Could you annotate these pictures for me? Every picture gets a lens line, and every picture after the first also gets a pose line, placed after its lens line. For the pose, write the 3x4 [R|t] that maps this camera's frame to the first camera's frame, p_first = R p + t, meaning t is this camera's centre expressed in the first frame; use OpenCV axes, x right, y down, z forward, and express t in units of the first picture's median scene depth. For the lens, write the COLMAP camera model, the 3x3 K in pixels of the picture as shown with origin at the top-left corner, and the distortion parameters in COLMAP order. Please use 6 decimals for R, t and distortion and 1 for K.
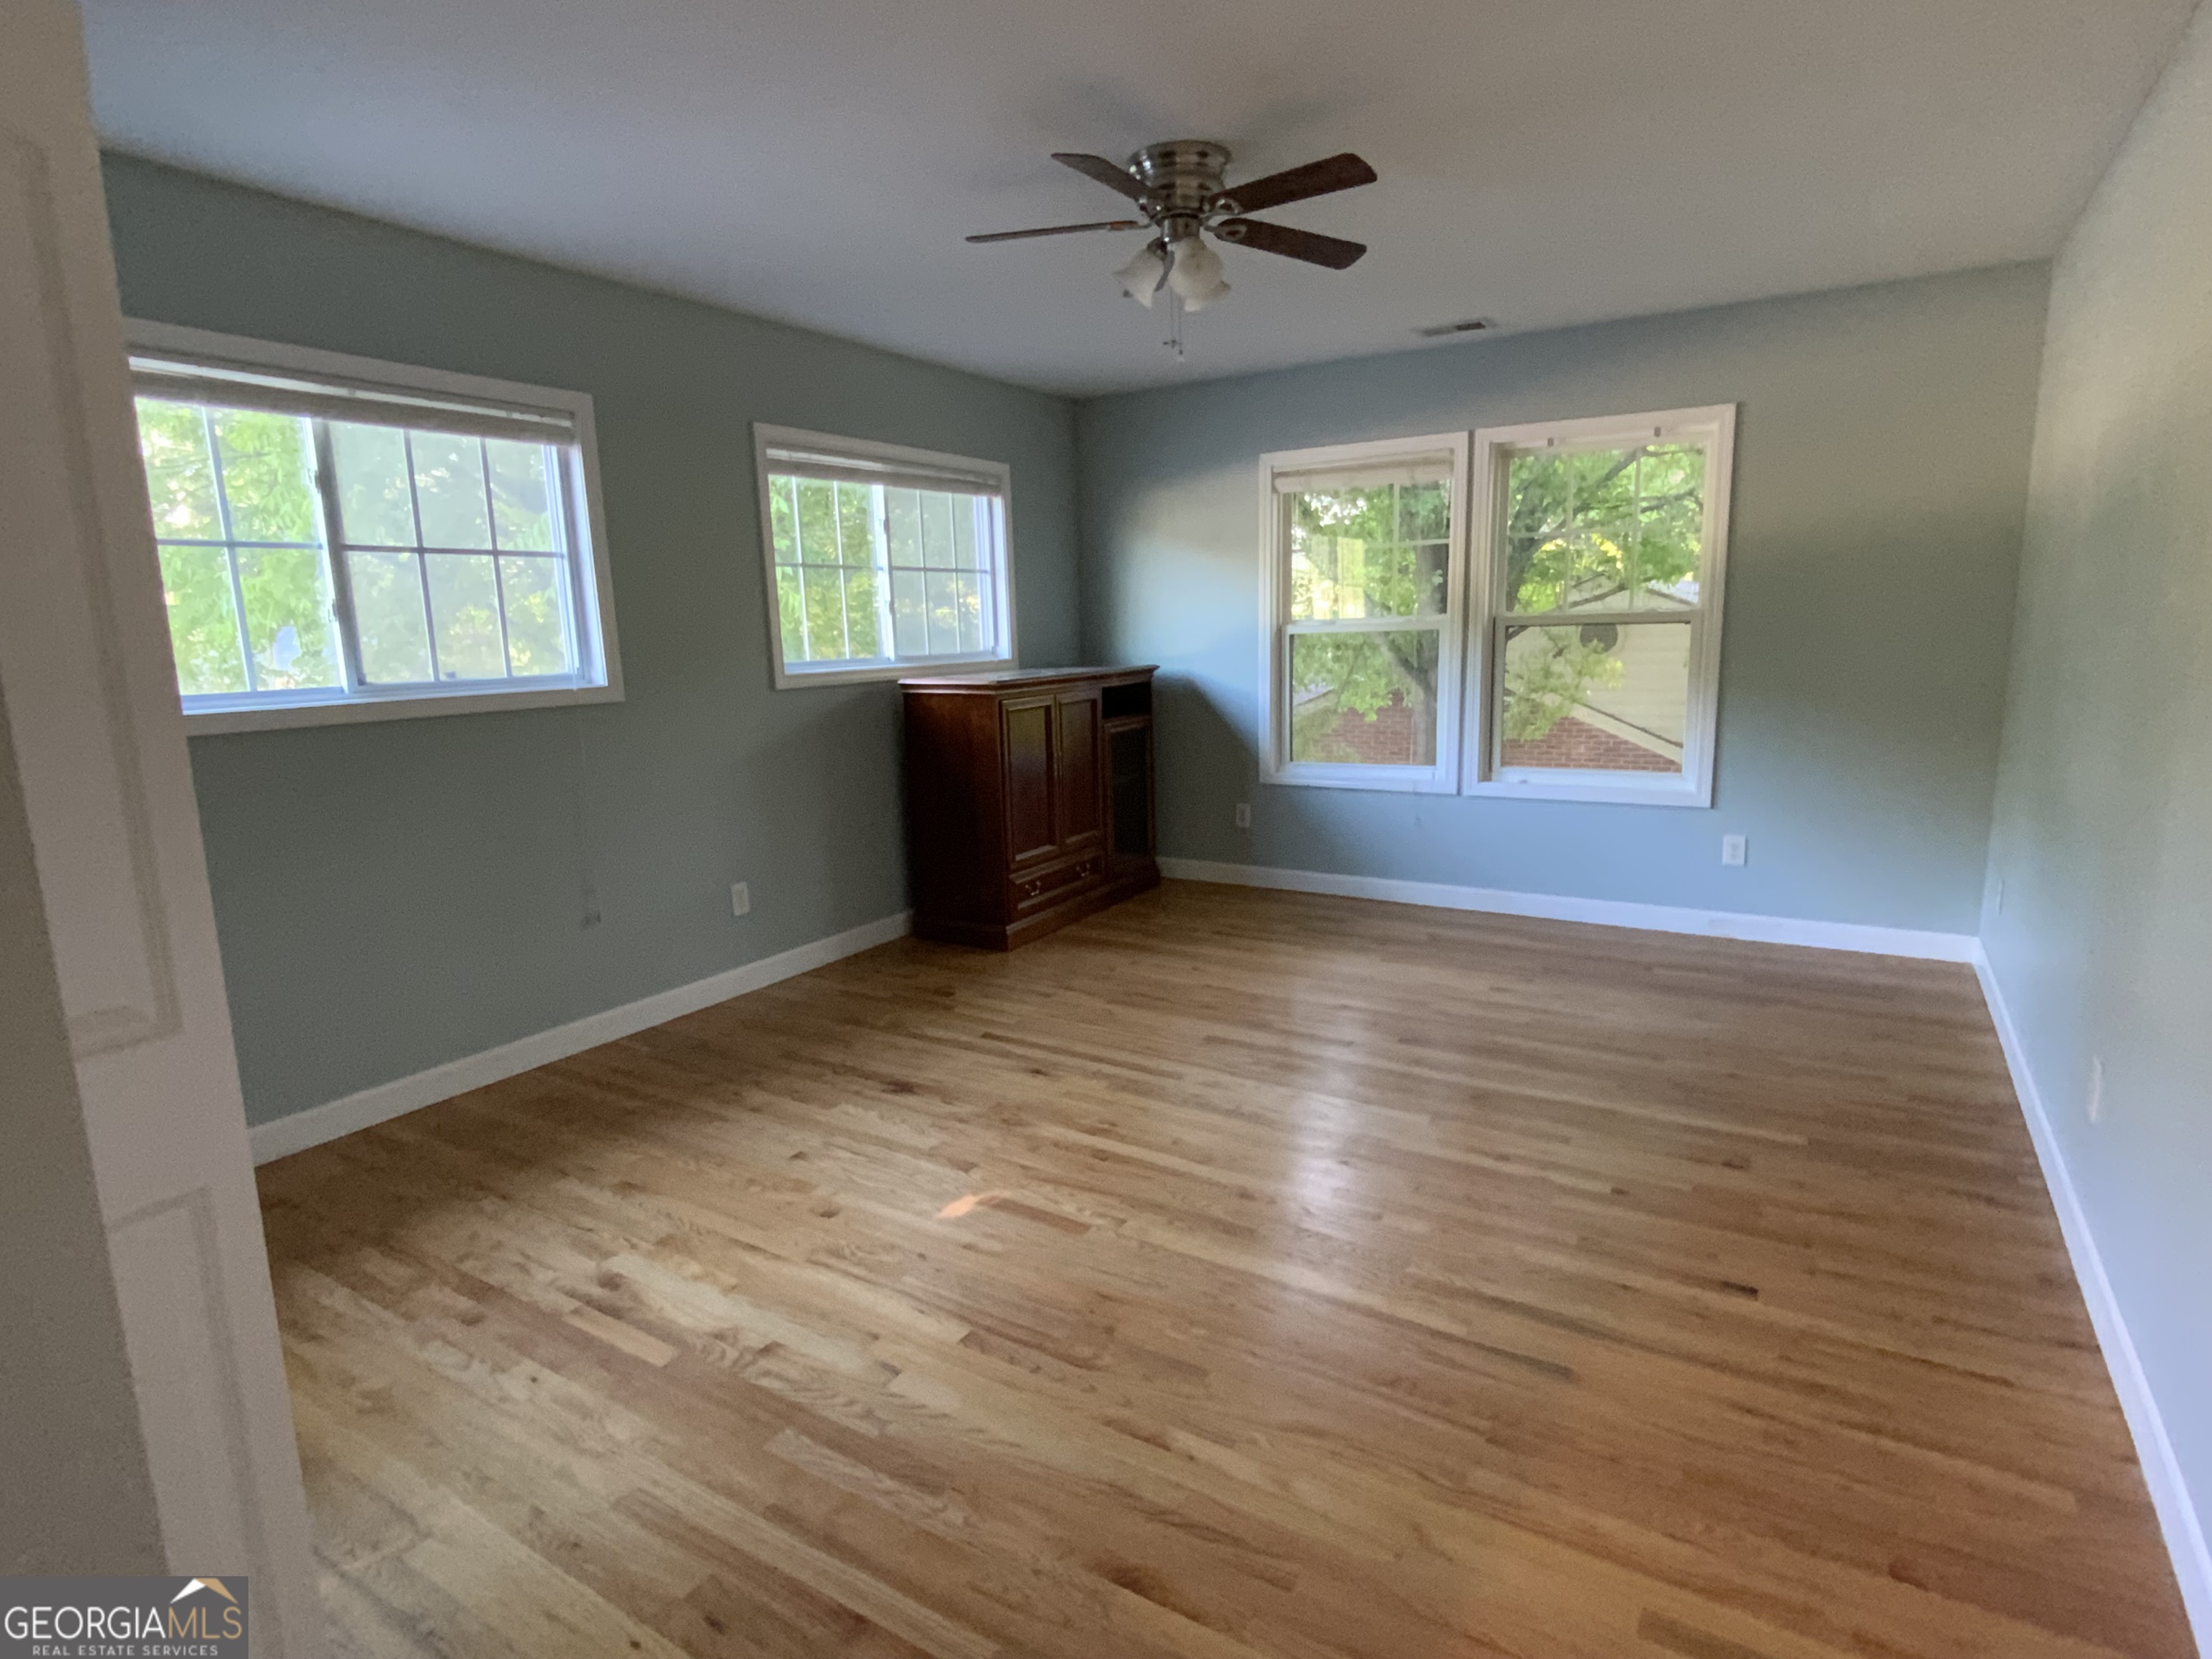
lens RADIAL K [[1178.8, 0, 1101.8], [0, 1178.8, 829.5], [0, 0, 1]] dist [0.045314, -0.029247]
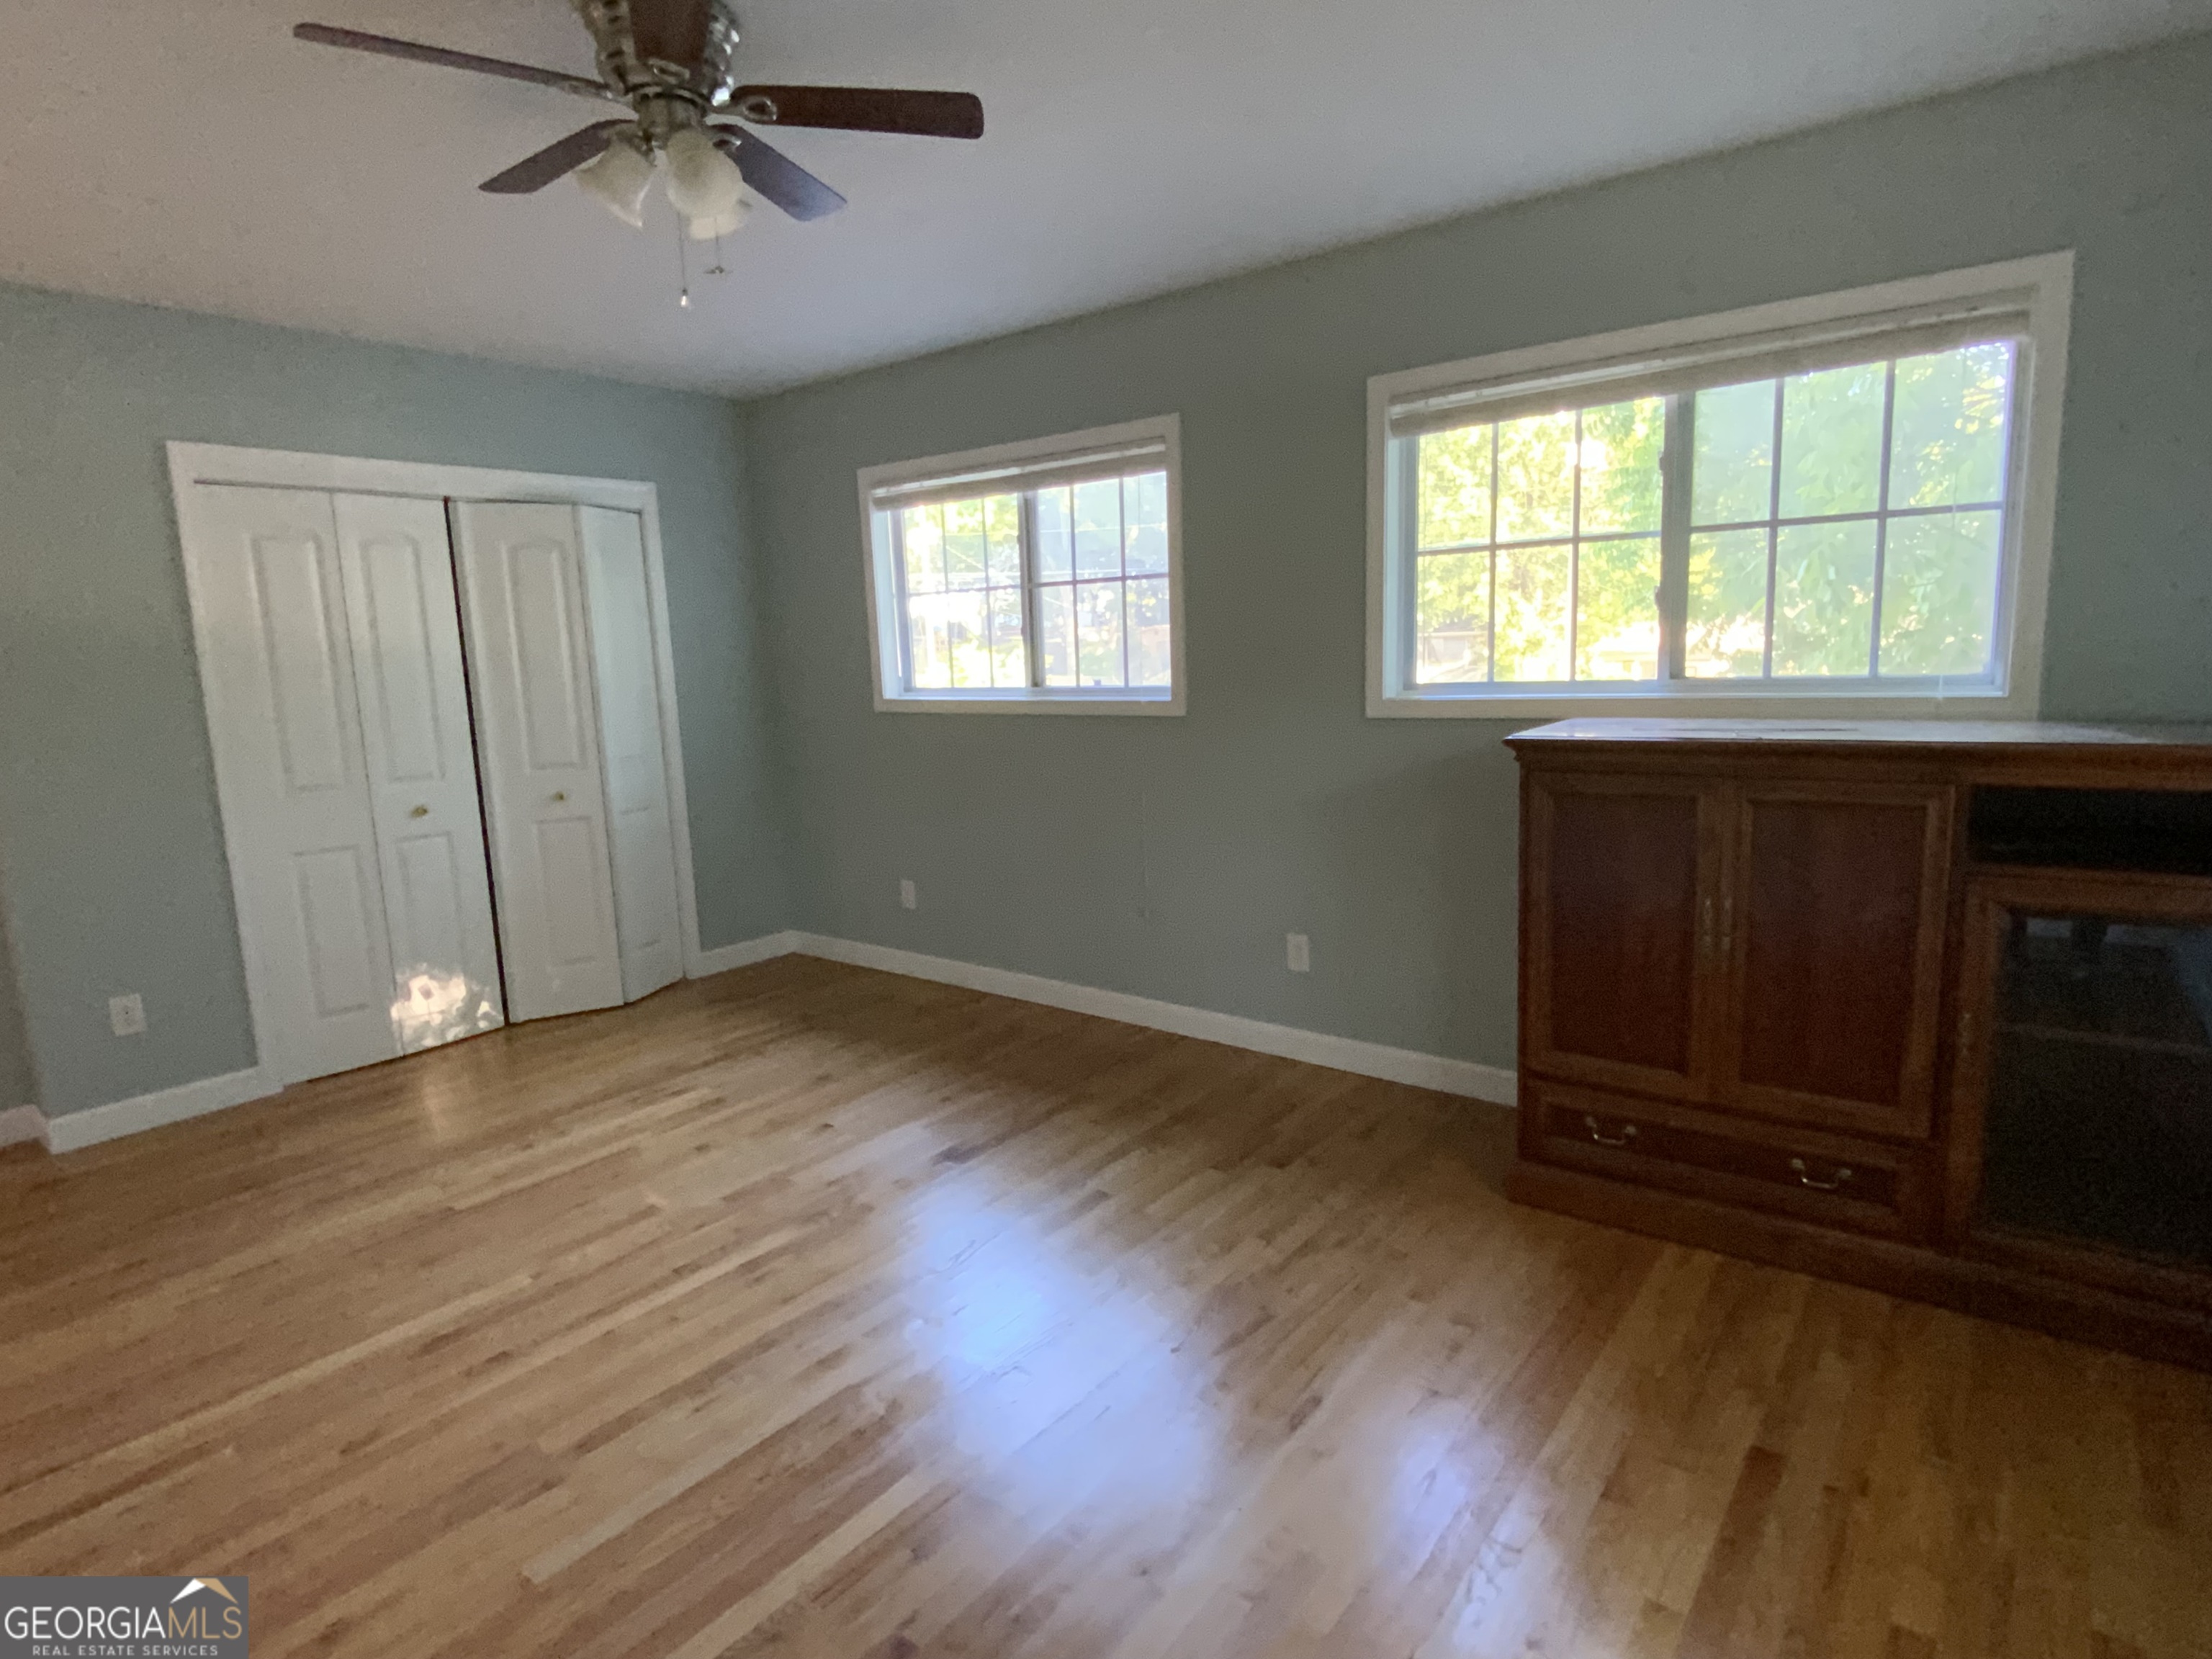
lens RADIAL K [[1178.8, 0, 1101.8], [0, 1178.8, 829.5], [0, 0, 1]] dist [0.045314, -0.029247]
pose [[-0.111702, 0.187737, -0.975847, 0.647386], [-0.132639, 0.970389, 0.201869, -0.222464], [0.984850, 0.151984, -0.083493, 1.107421]]
